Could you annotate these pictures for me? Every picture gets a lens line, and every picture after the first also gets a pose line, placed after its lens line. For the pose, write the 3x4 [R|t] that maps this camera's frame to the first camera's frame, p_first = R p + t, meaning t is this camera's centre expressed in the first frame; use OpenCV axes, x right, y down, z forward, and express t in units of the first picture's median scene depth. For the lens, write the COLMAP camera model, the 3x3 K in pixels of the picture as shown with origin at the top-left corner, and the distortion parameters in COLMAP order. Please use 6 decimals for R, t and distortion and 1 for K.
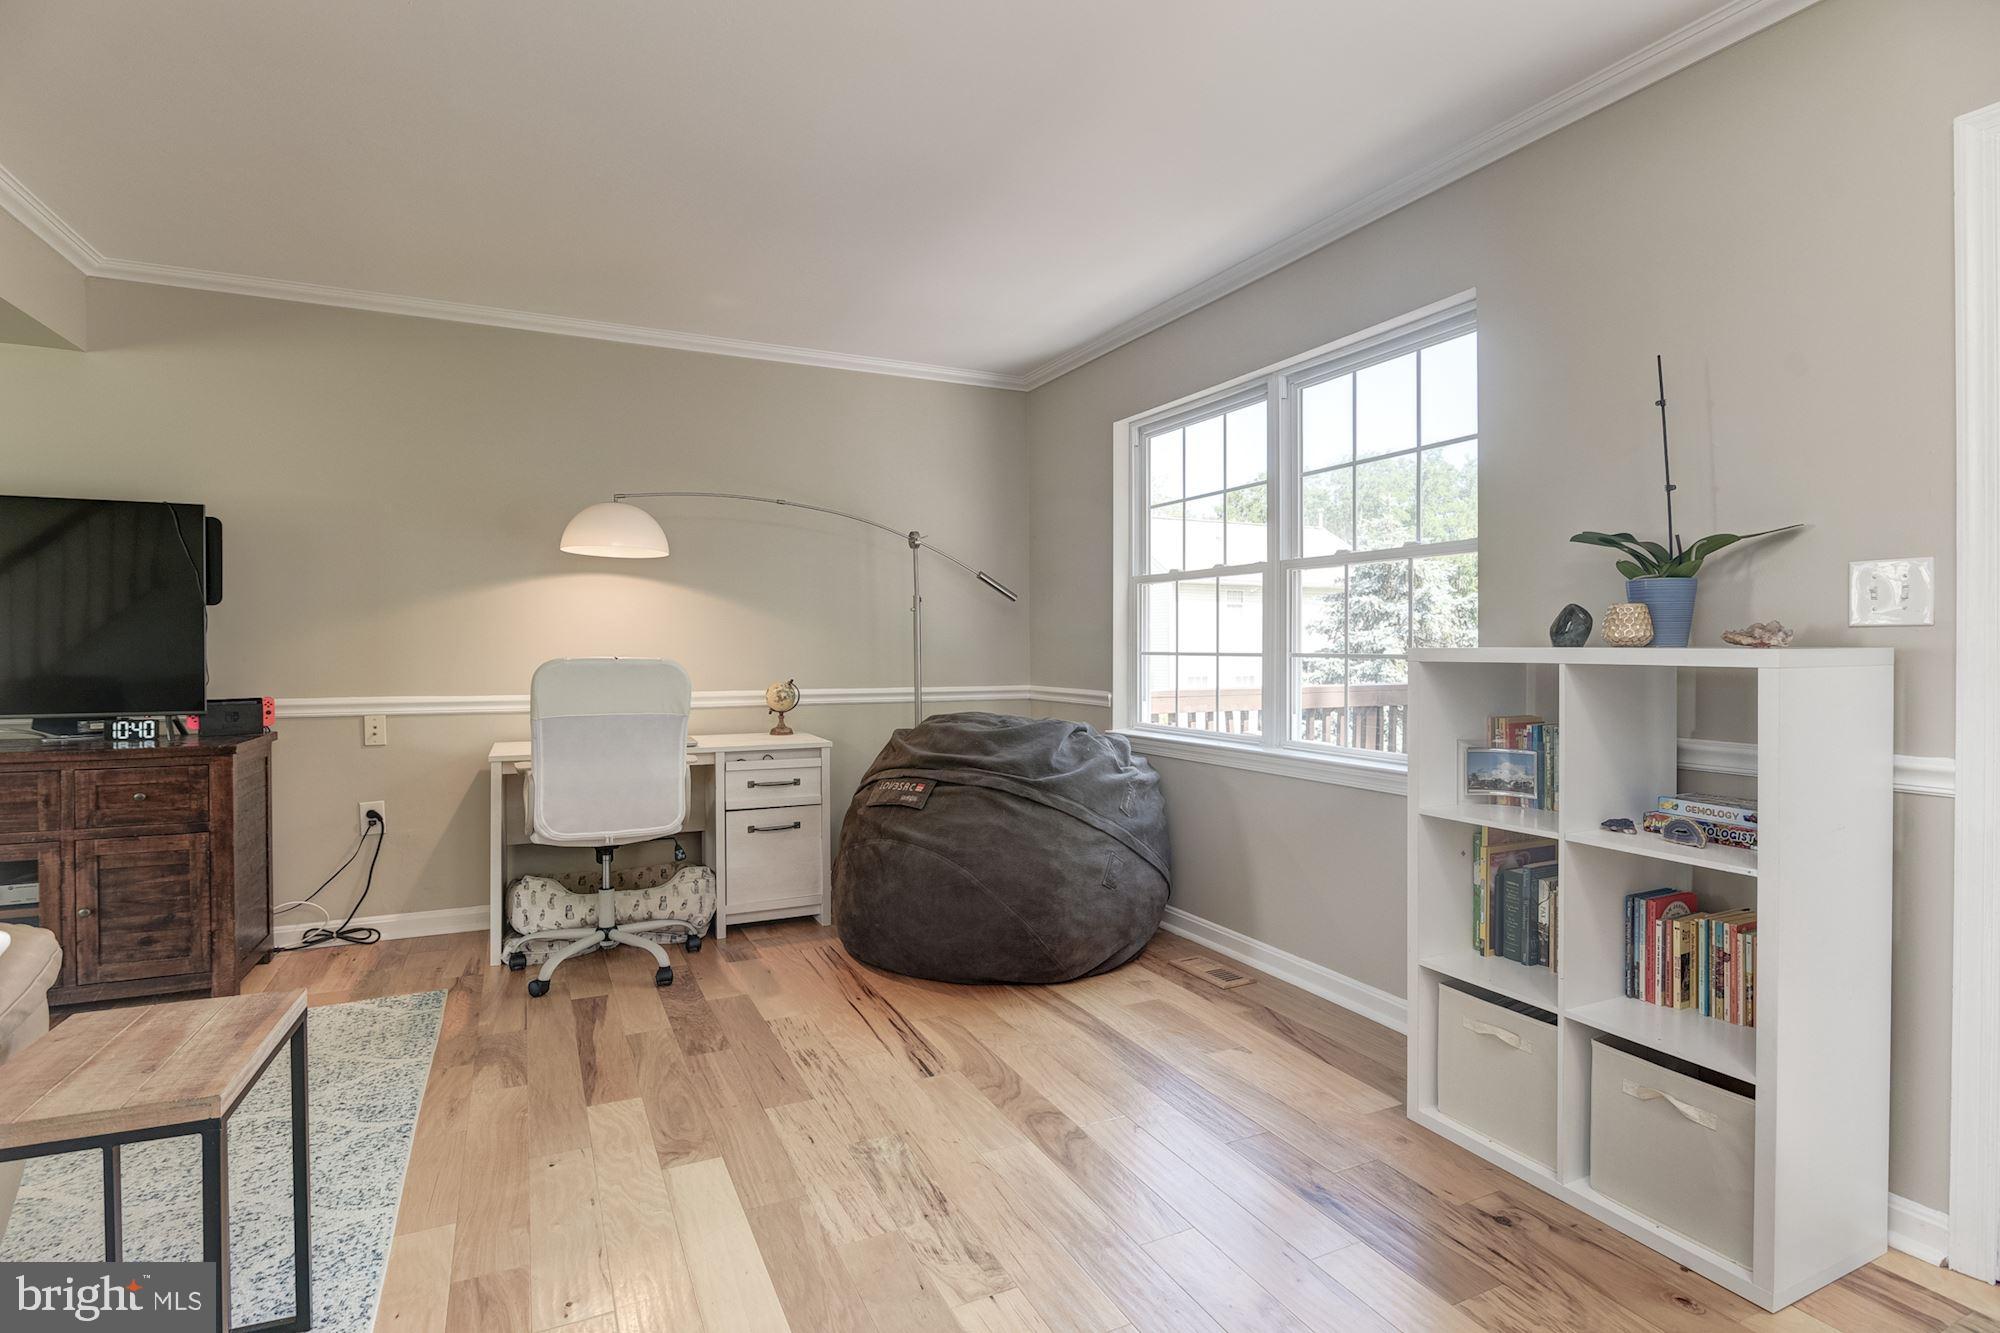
lens RADIAL K [[989.2, 0, 997.3], [0, 989.2, 652.7], [0, 0, 1]] dist [-0.008688, 0.000024]
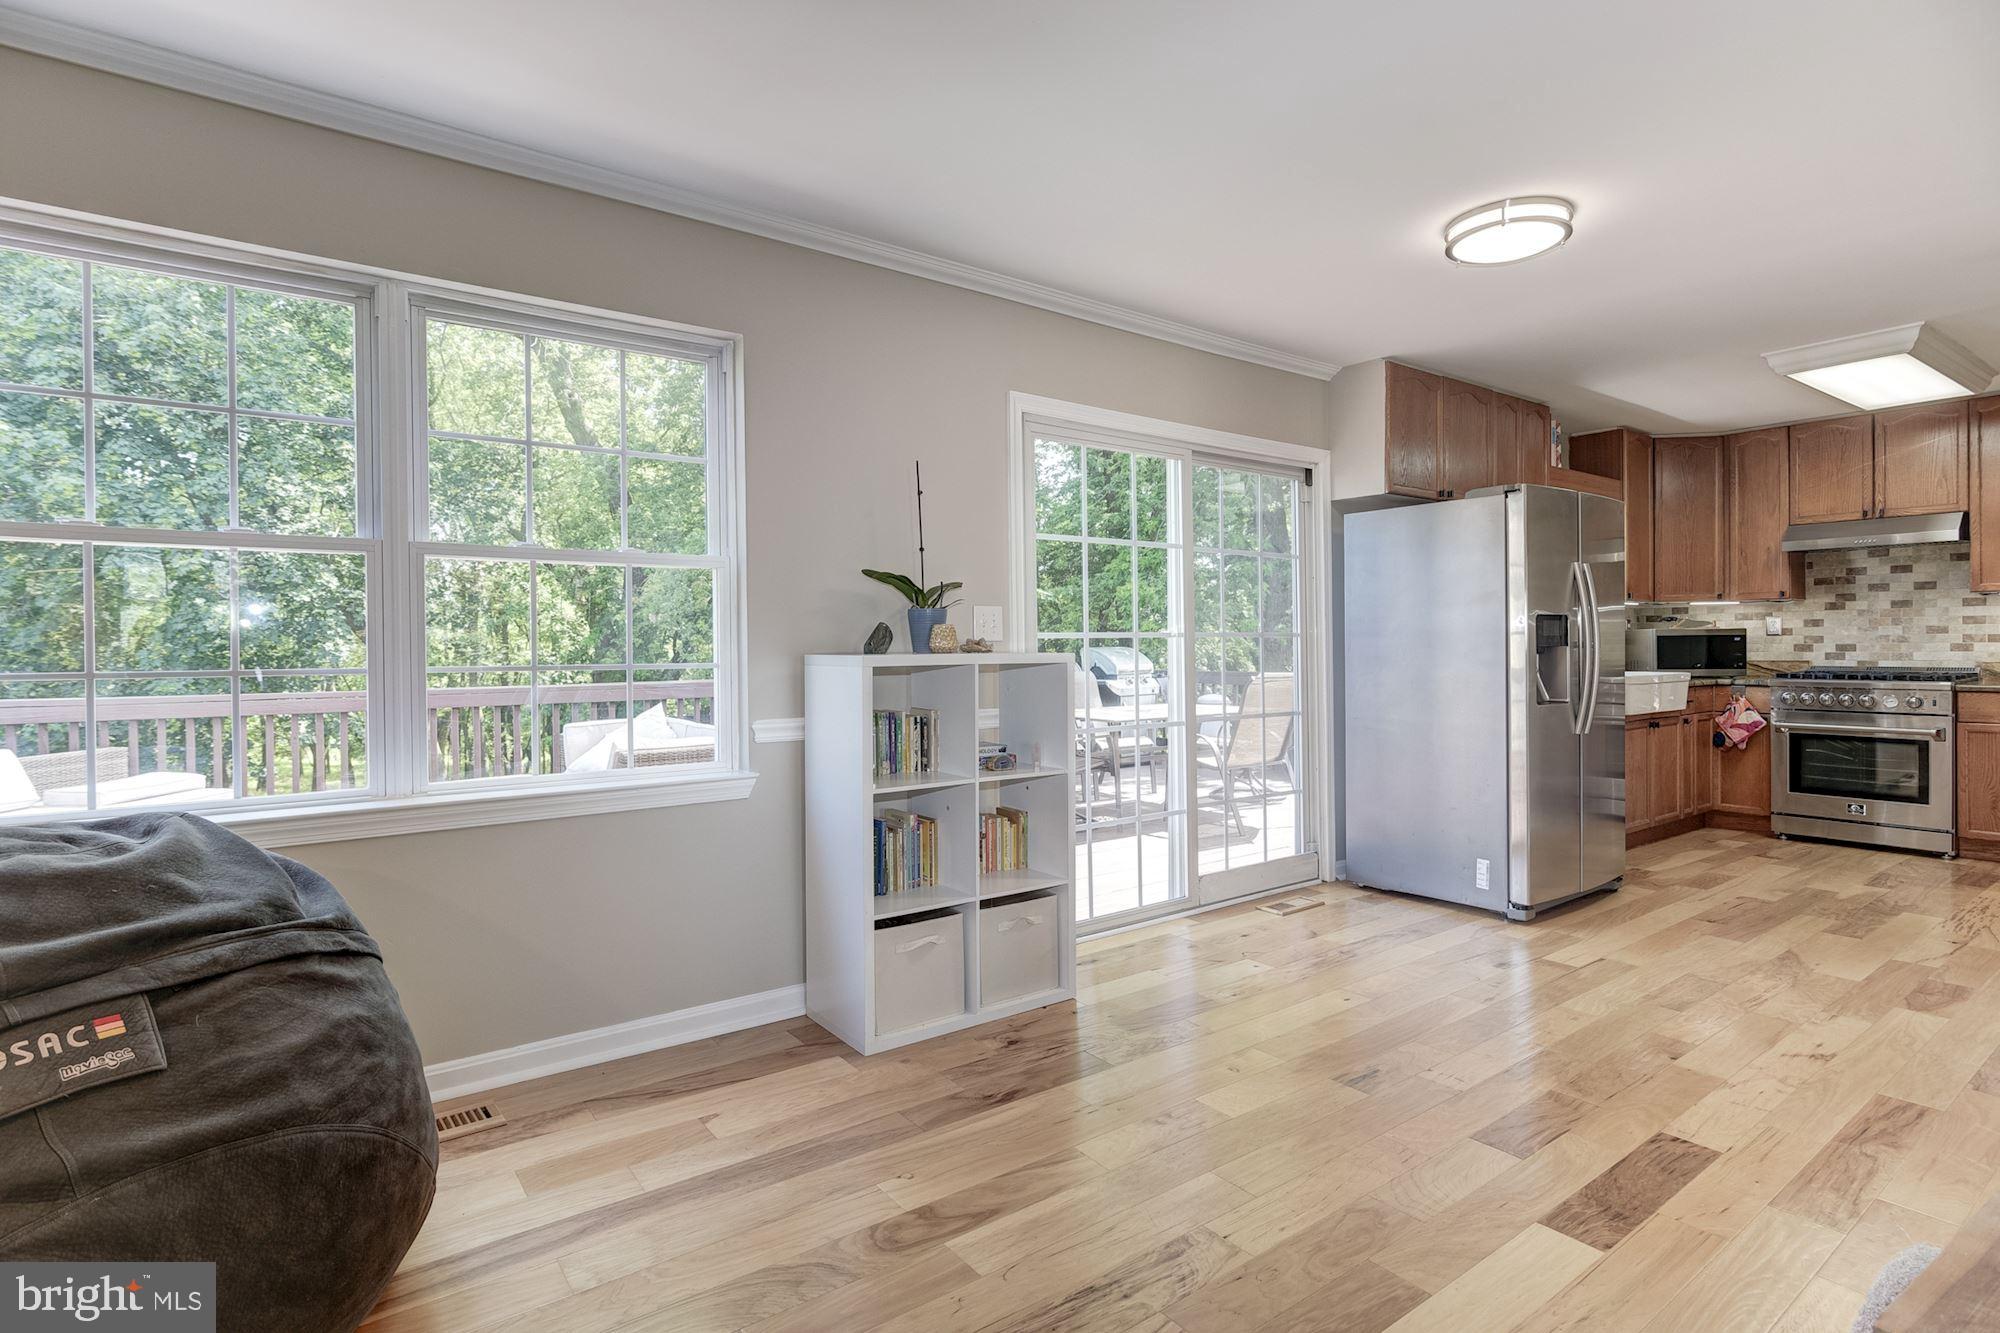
lens RADIAL K [[989.2, 0, 997.3], [0, 989.2, 652.7], [0, 0, 1]] dist [-0.008688, 0.000024]
pose [[-0.182724, -0.001474, 0.983163, -0.779919], [0.018235, 0.999822, 0.004888, -0.010798], [-0.982995, 0.018821, -0.182665, 1.071989]]
